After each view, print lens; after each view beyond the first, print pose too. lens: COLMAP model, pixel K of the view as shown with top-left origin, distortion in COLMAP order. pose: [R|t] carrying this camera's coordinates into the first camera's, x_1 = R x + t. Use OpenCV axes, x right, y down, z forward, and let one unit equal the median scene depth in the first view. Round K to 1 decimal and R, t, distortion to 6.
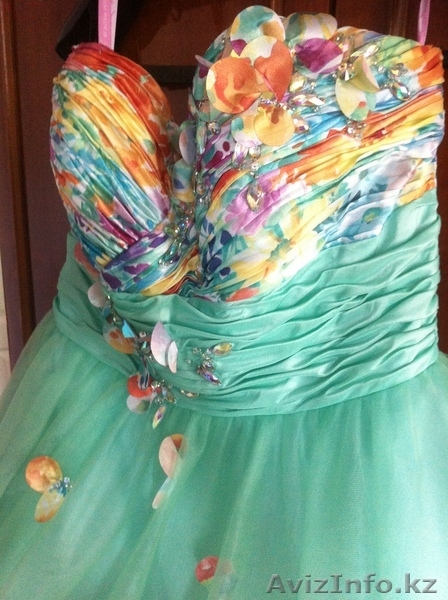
lens RADIAL K [[607.6, 0, 224.0], [0, 607.6, 300.0], [0, 0, 1]] dist [-0.000331, -0.012441]
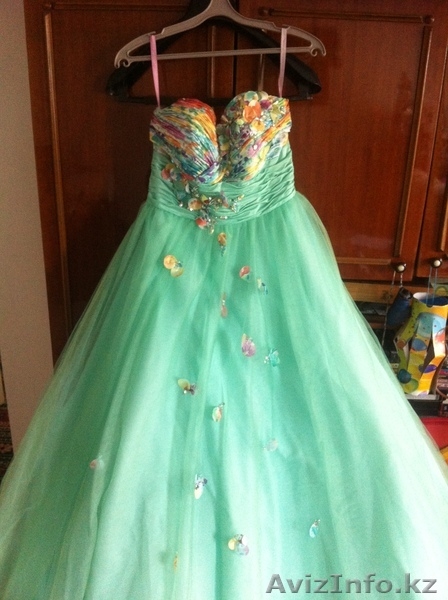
lens RADIAL K [[607.6, 0, 224.0], [0, 607.6, 300.0], [0, 0, 1]] dist [-0.000331, -0.012441]
pose [[0.830704, -0.194191, 0.521747, -1.865610], [0.164421, 0.980964, 0.103325, 0.271625], [-0.531880, -0.000046, 0.846820, -1.646113]]
